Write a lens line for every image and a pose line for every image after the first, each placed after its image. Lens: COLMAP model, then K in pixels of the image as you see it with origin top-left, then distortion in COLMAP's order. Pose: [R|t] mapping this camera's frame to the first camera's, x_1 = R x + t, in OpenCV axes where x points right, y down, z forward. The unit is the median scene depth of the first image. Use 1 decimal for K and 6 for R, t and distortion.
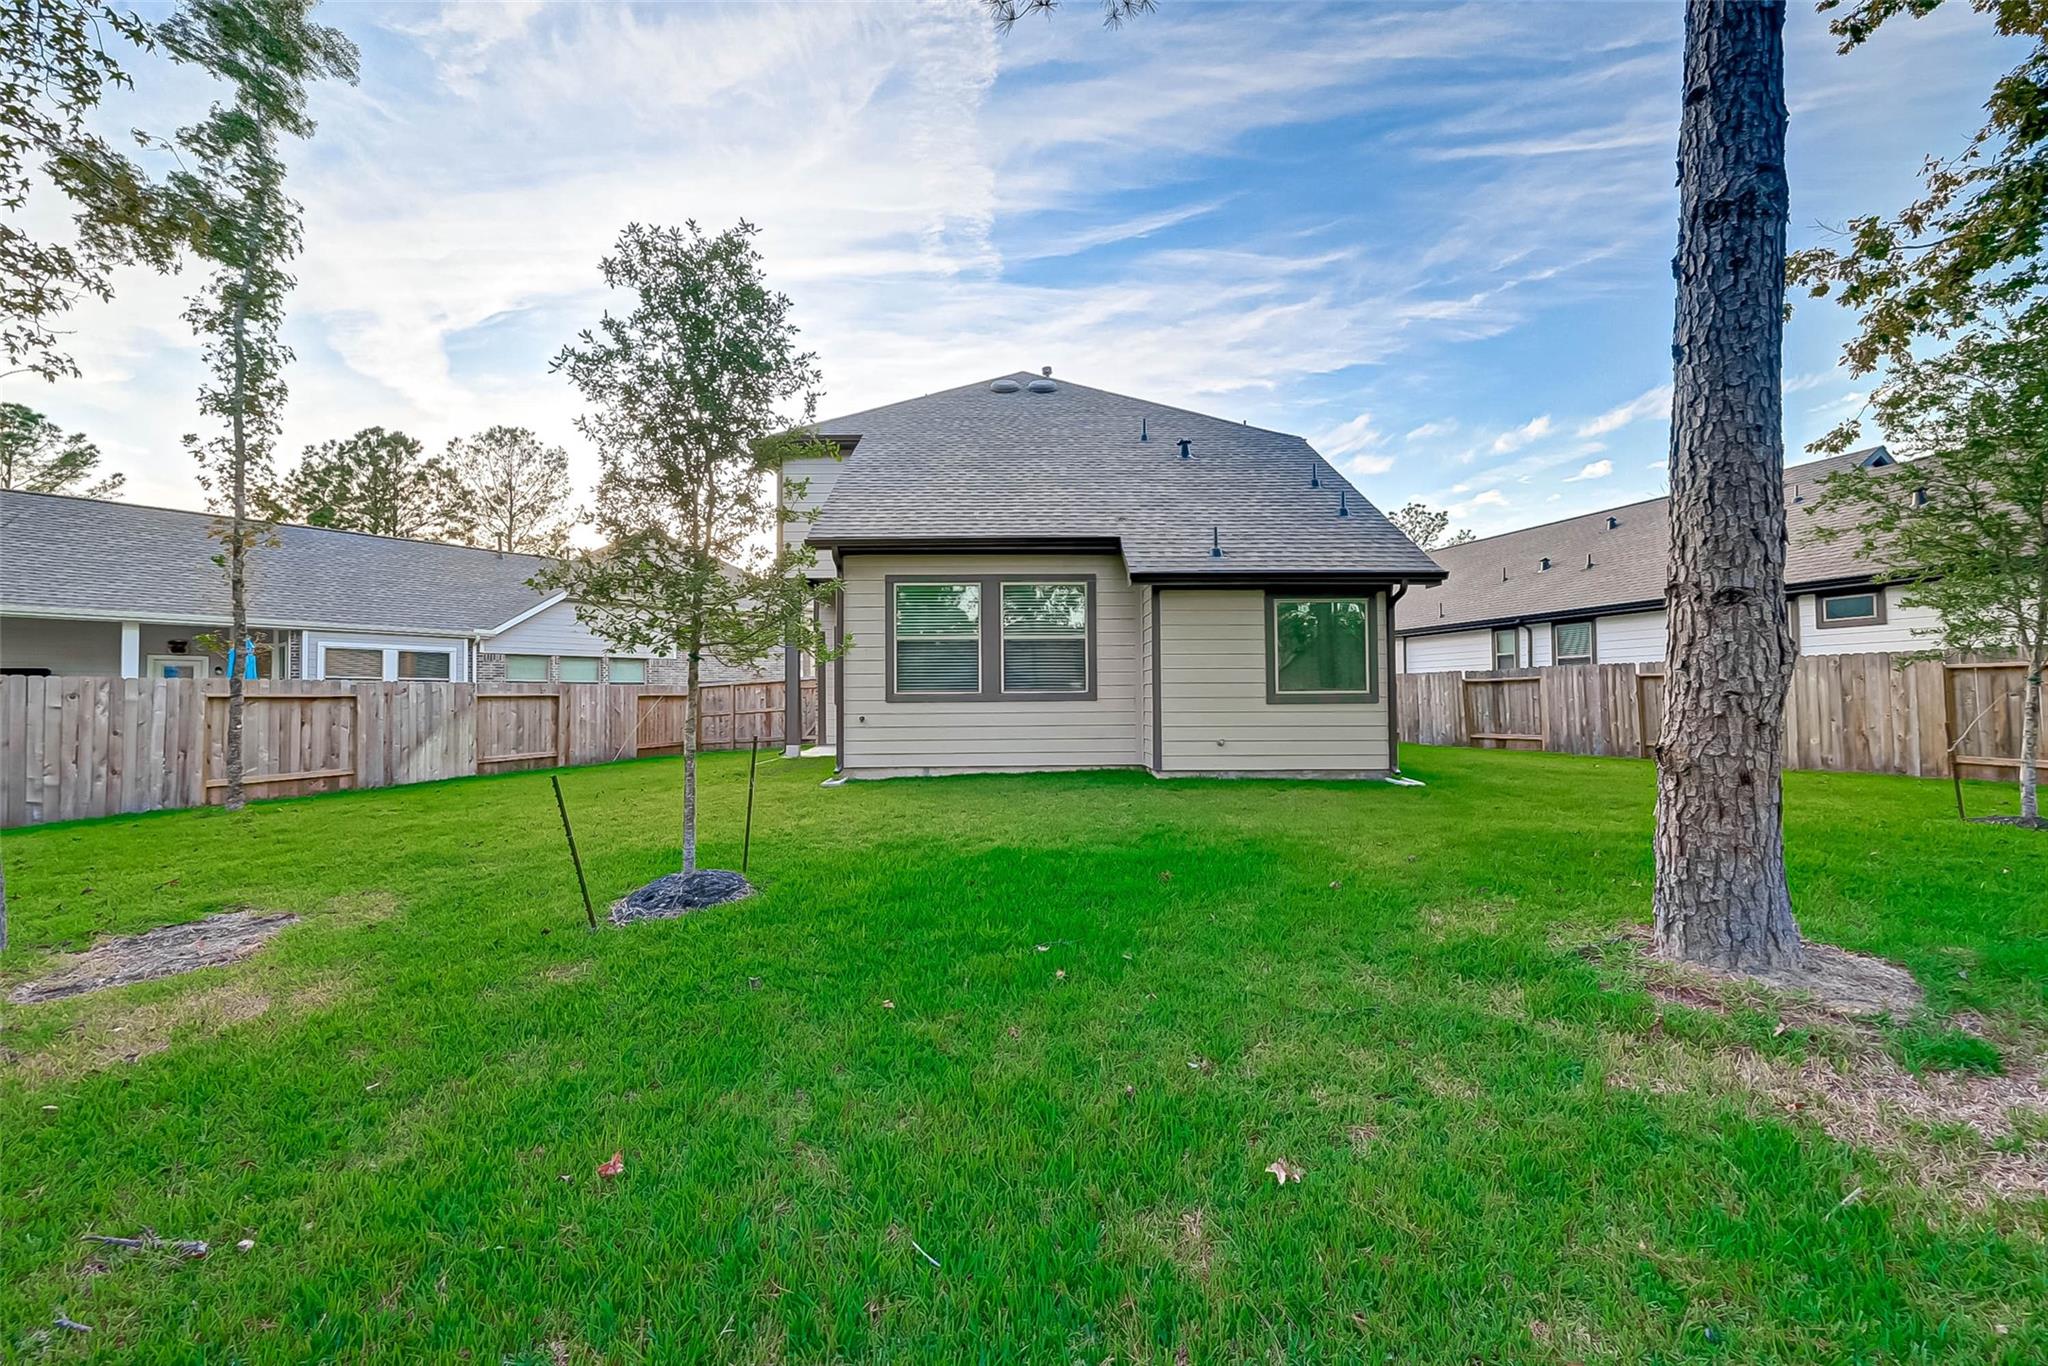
lens RADIAL K [[802.0, 0, 1003.4], [0, 802.0, 693.3], [0, 0, 1]] dist [-0.000420, 0.000035]
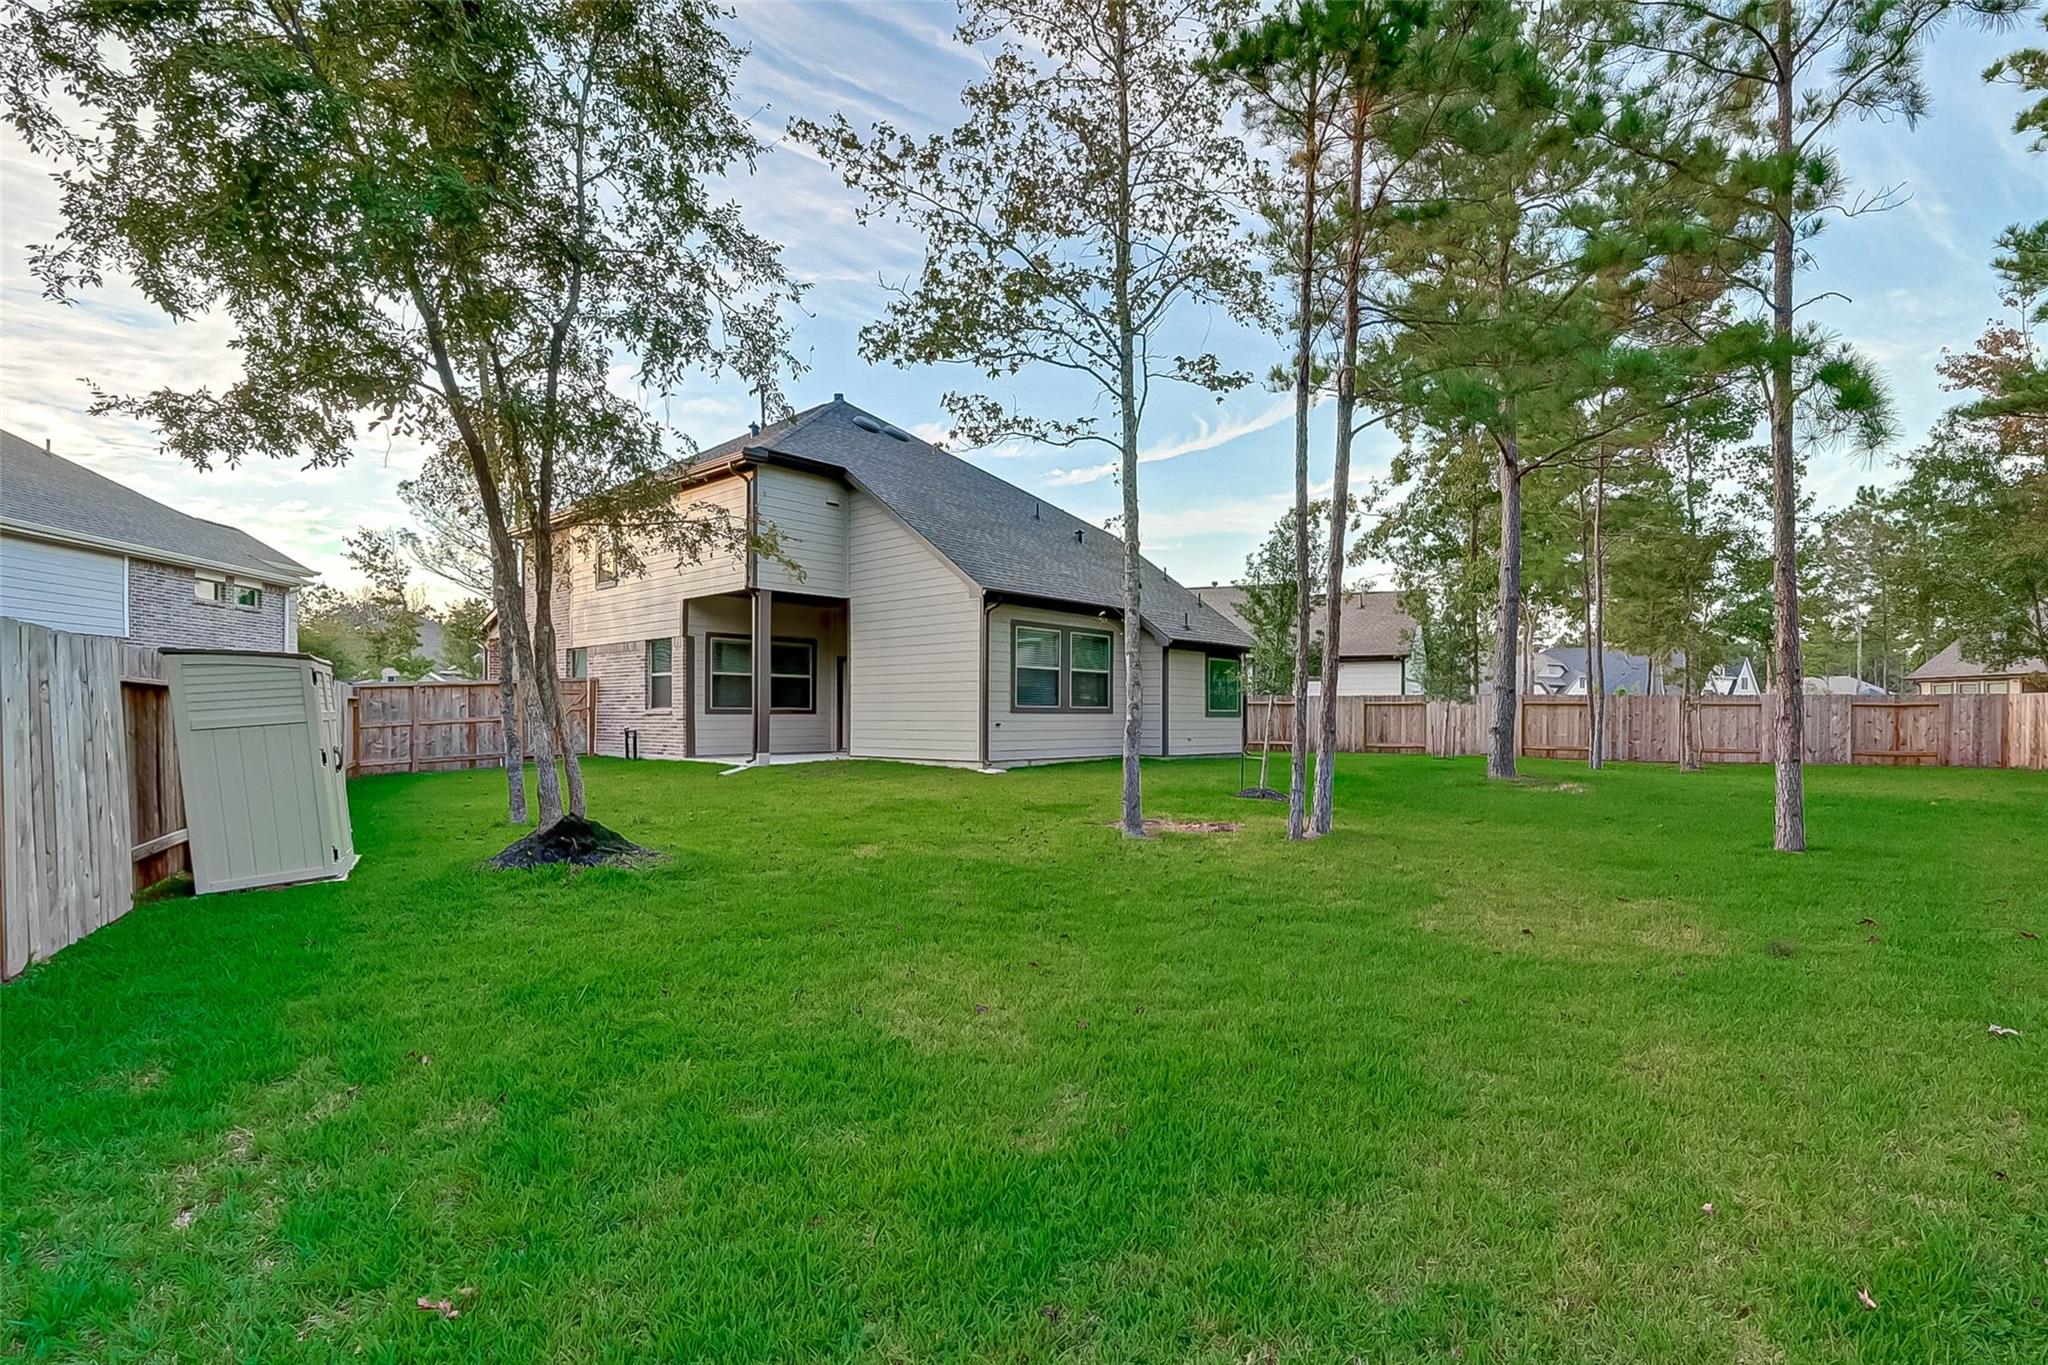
lens RADIAL K [[802.0, 0, 1003.4], [0, 802.0, 692.8], [0, 0, 1]] dist [-0.000420, 0.000035]
pose [[0.690487, 0.018607, 0.723105, -0.759034], [-0.011195, 0.999824, -0.015037, -0.003157], [-0.723258, 0.002287, 0.690574, 0.057189]]
